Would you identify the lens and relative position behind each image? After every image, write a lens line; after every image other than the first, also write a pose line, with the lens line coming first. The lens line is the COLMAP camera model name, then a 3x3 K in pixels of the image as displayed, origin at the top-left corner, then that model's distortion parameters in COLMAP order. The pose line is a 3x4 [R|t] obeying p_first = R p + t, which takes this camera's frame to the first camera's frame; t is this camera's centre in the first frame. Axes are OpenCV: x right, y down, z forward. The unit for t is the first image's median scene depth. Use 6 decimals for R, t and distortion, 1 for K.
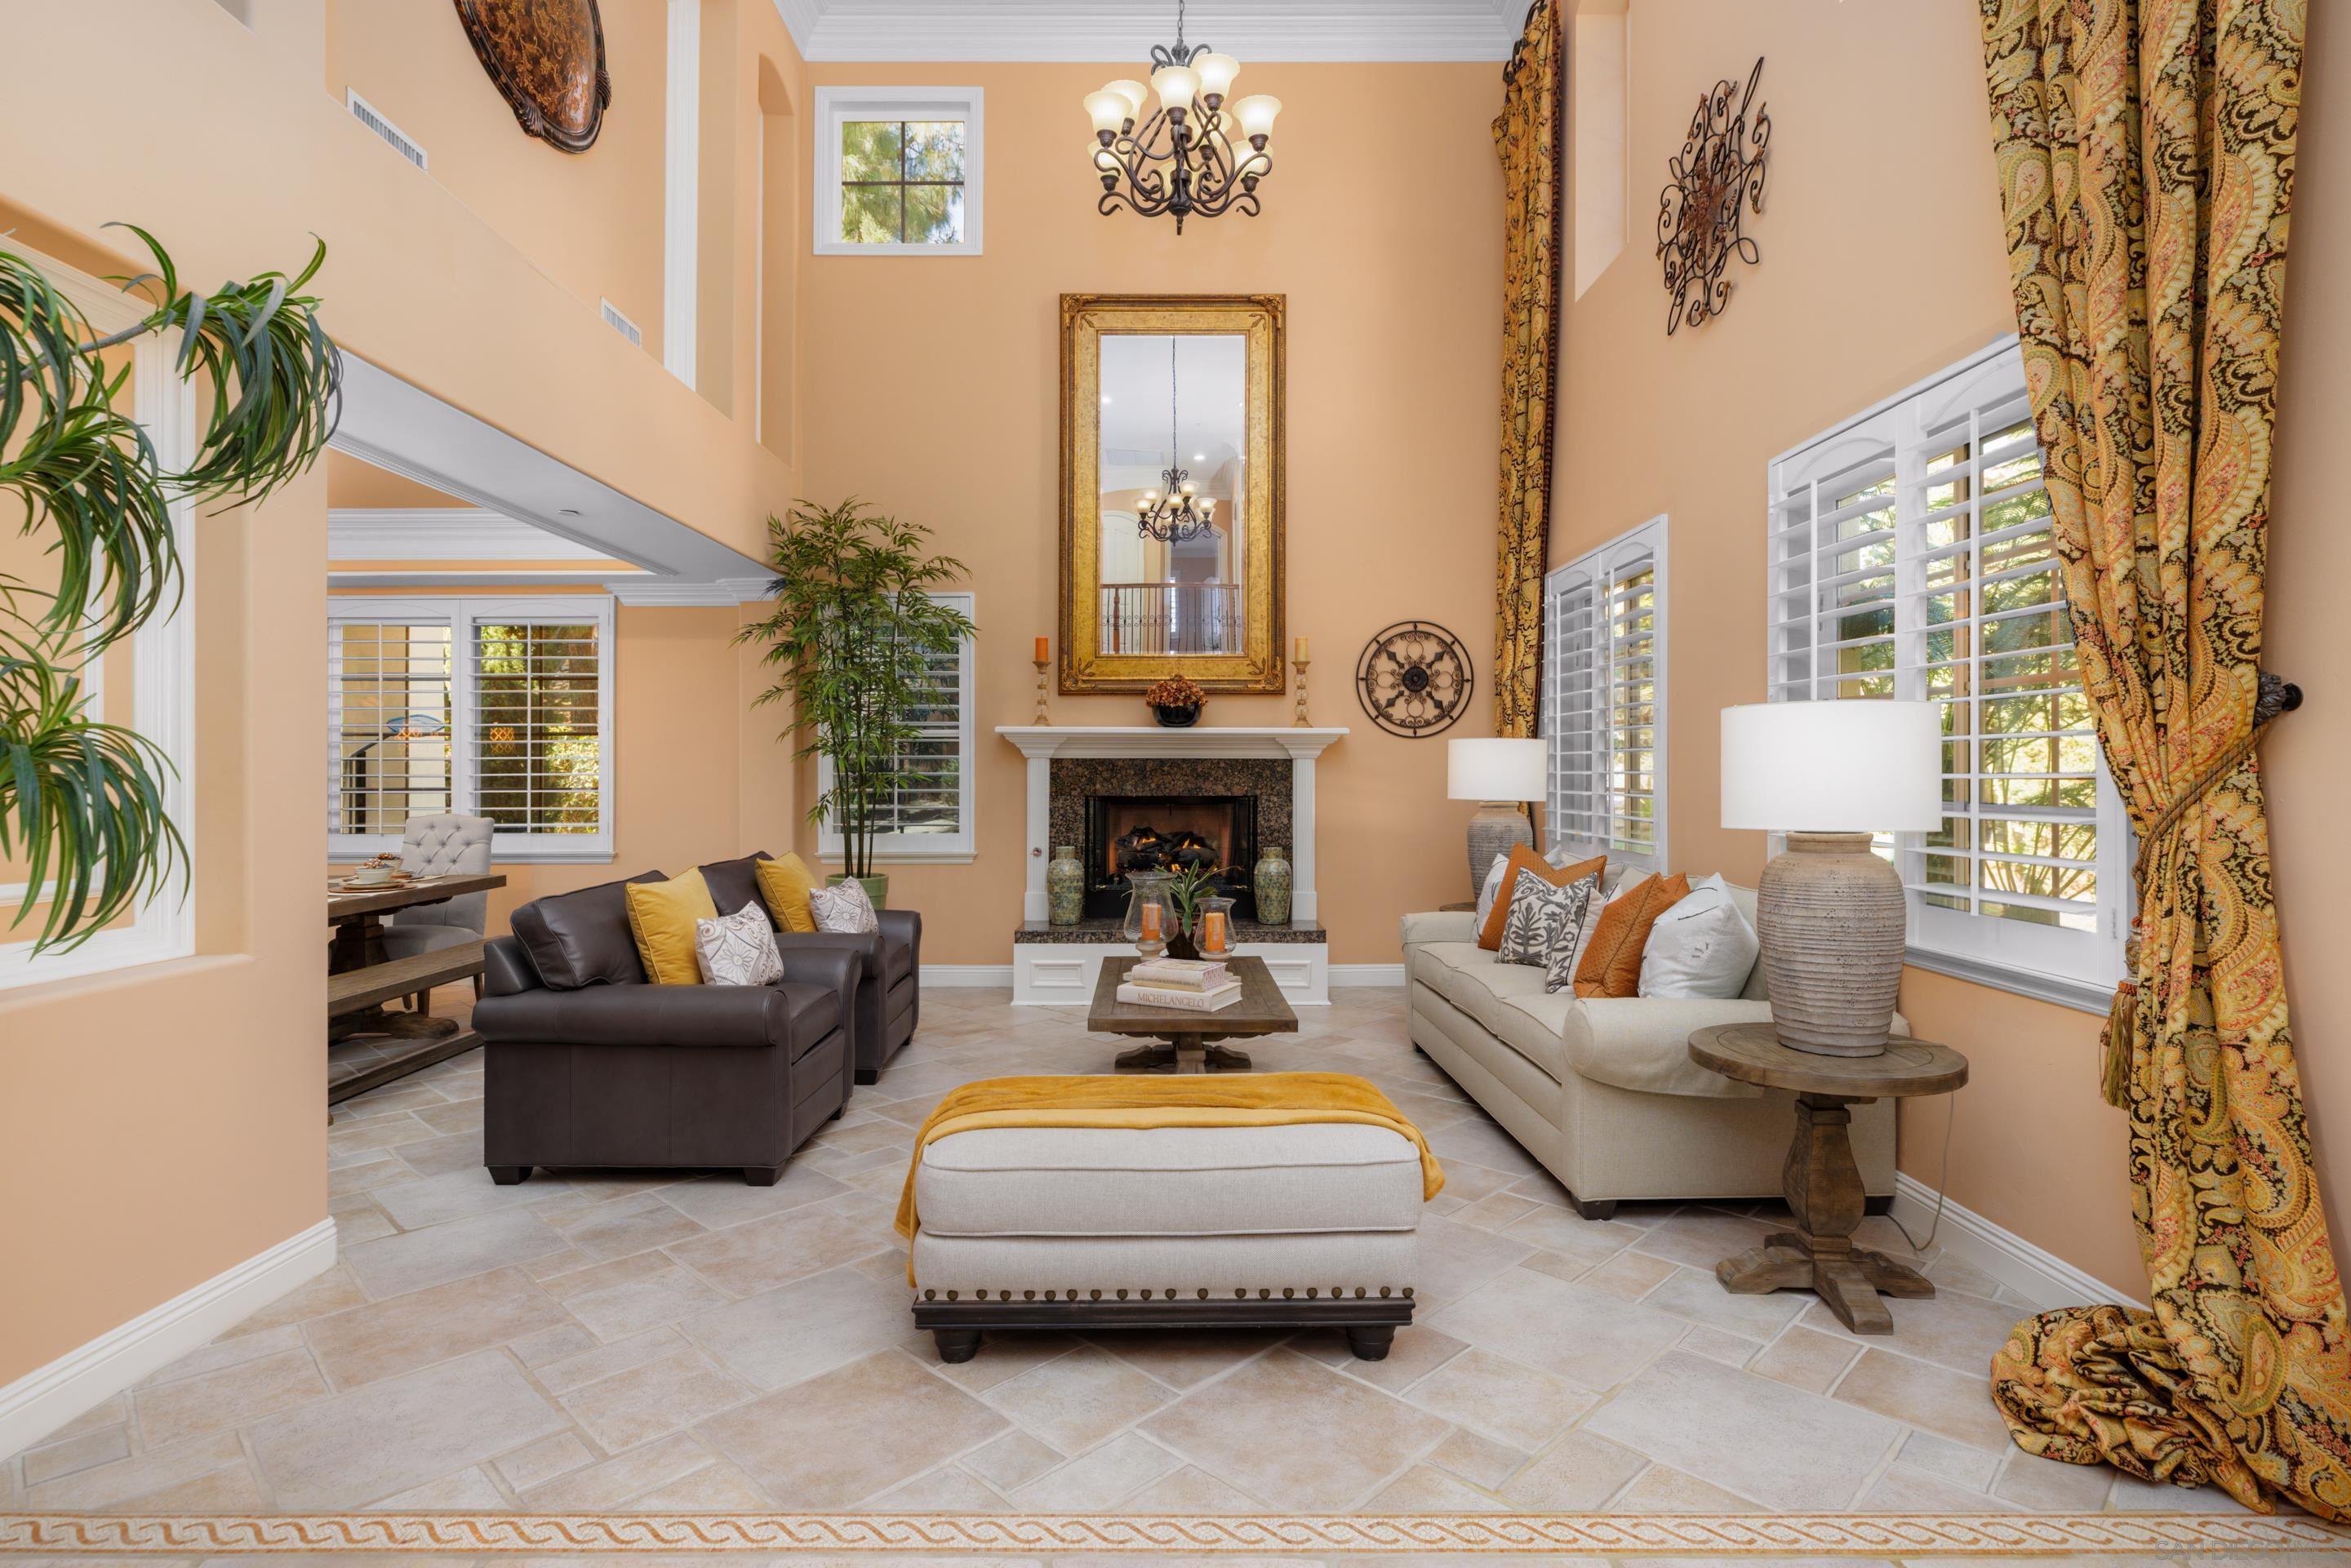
lens RADIAL K [[1183.8, 0, 1186.5], [0, 1183.8, 766.0], [0, 0, 1]] dist [0.001669, 0.000468]
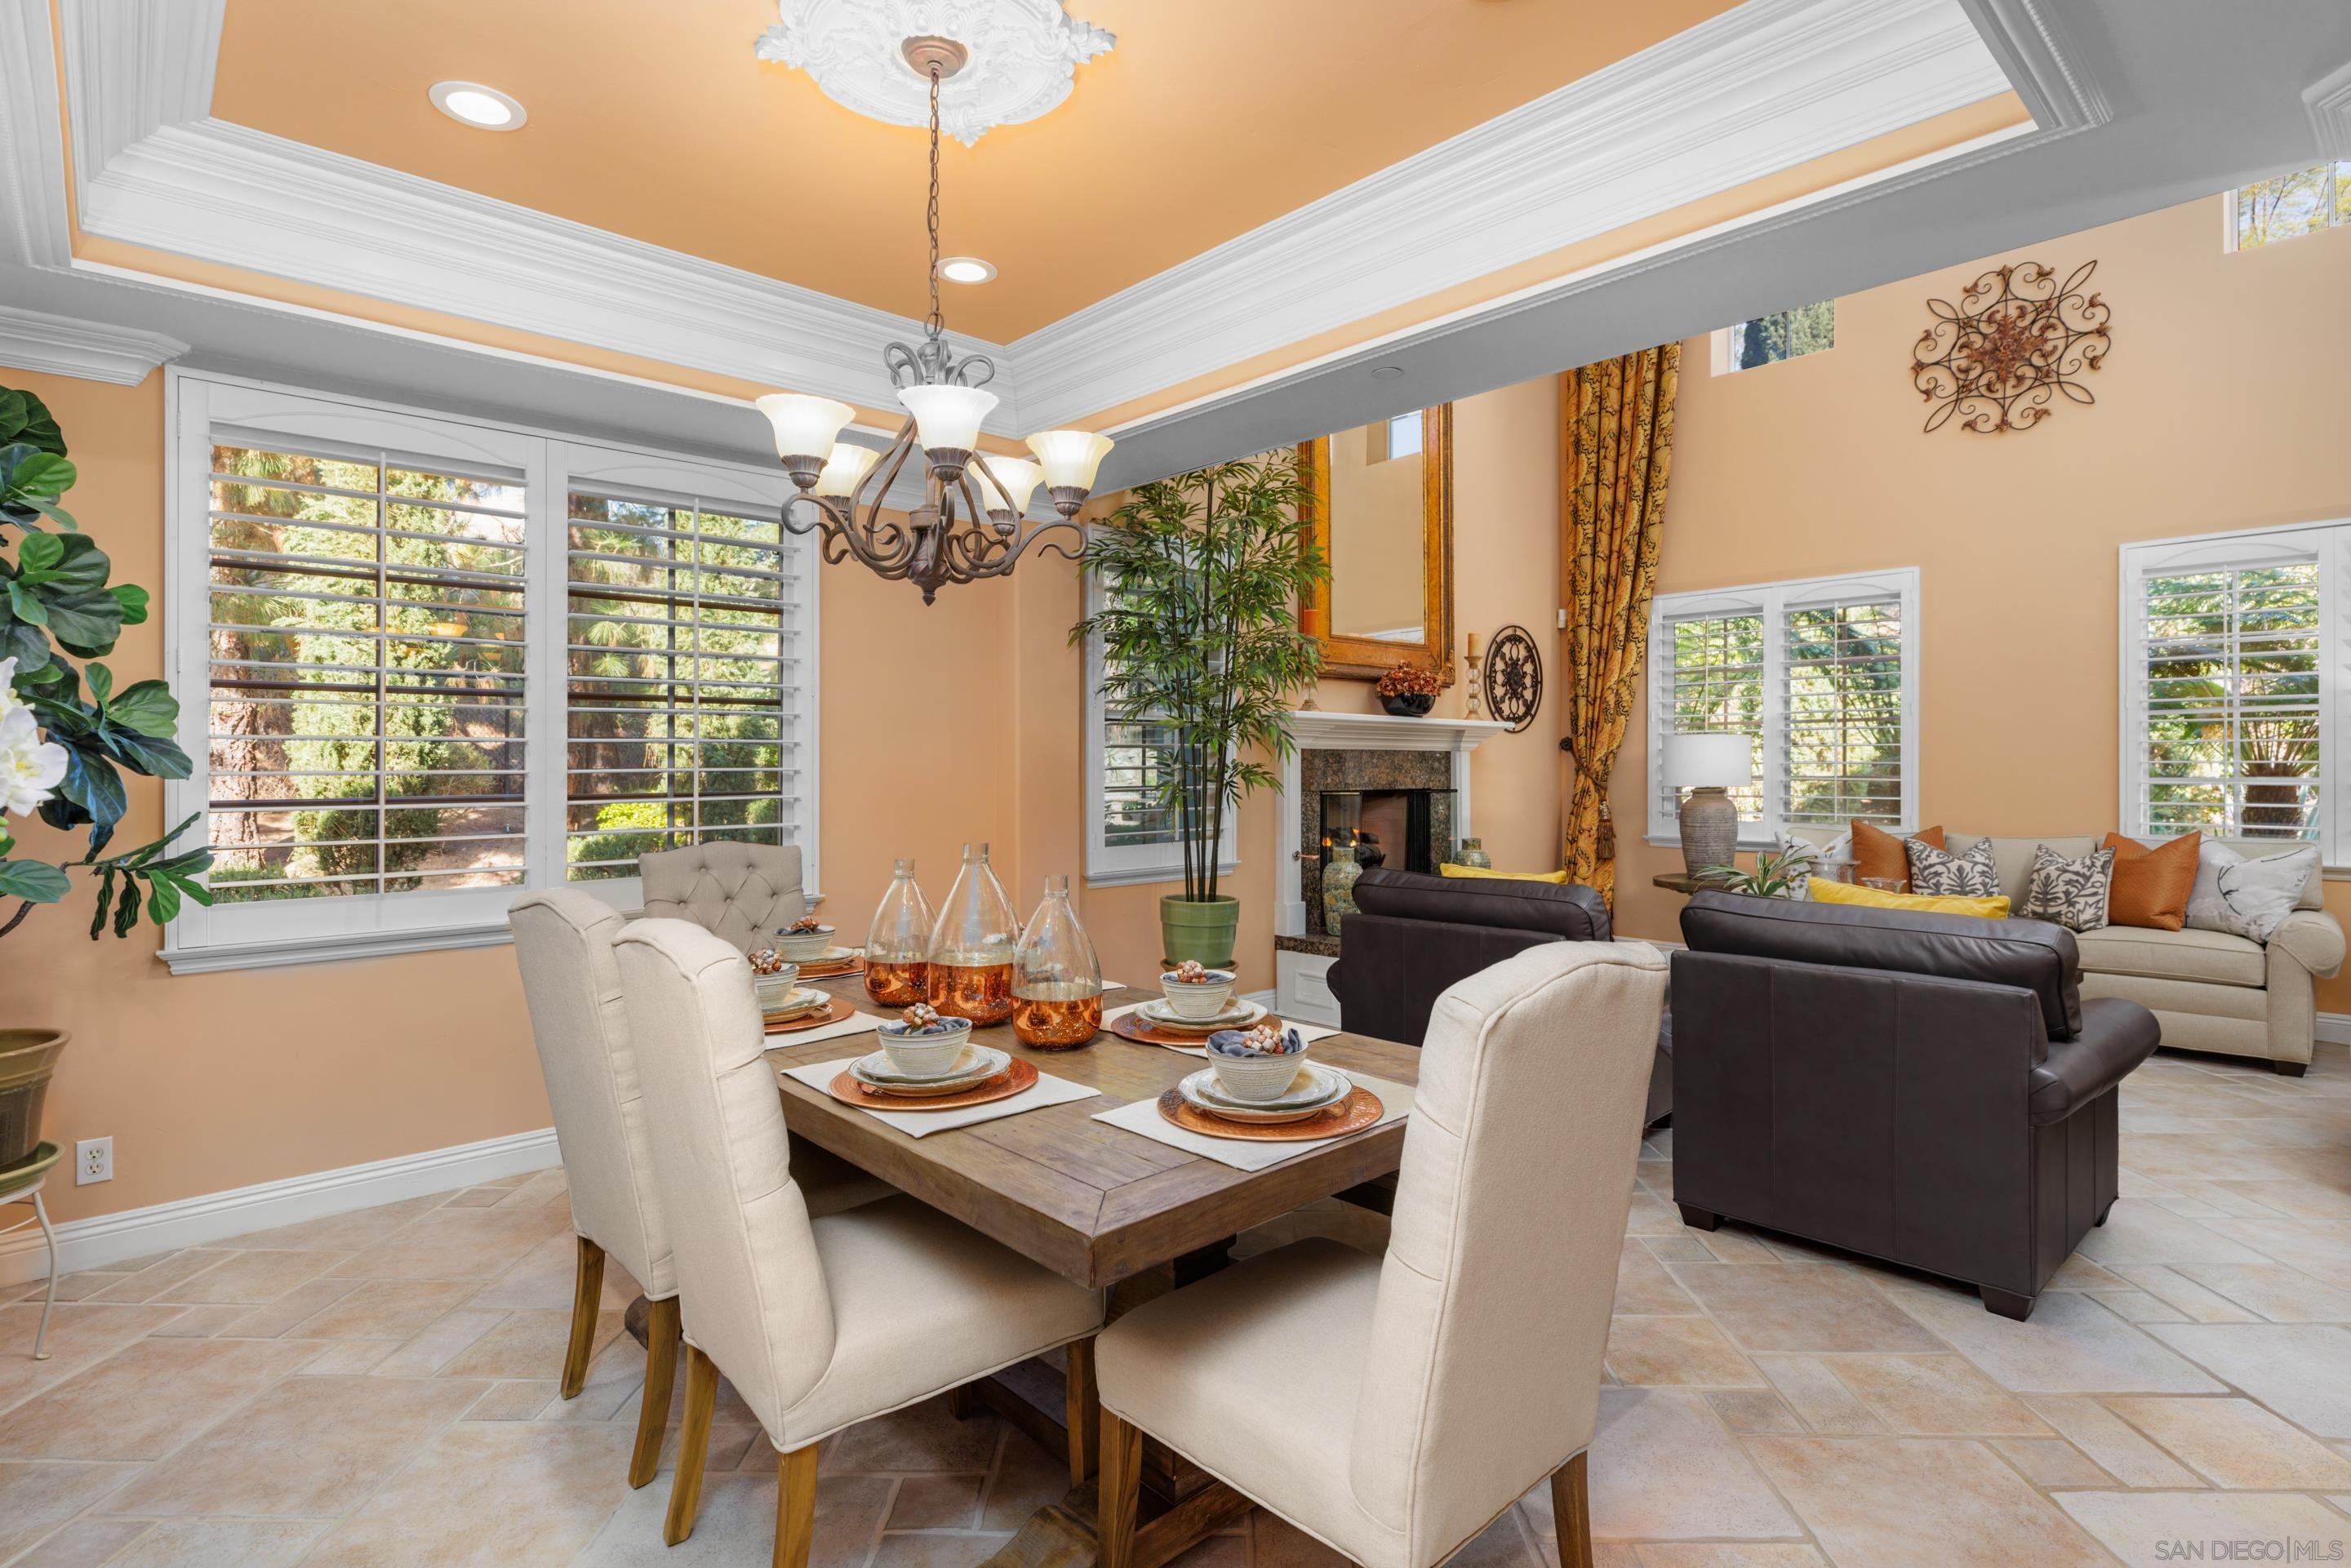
lens RADIAL K [[1149.7, 0, 1175.5], [0, 1149.7, 784.0], [0, 0, 1]] dist [0.105234, 0.000044]
pose [[0.736728, -0.013224, 0.676059, -0.772584], [-0.010410, 0.999468, 0.030894, -0.005567], [-0.676109, -0.029798, 0.736199, 0.414308]]
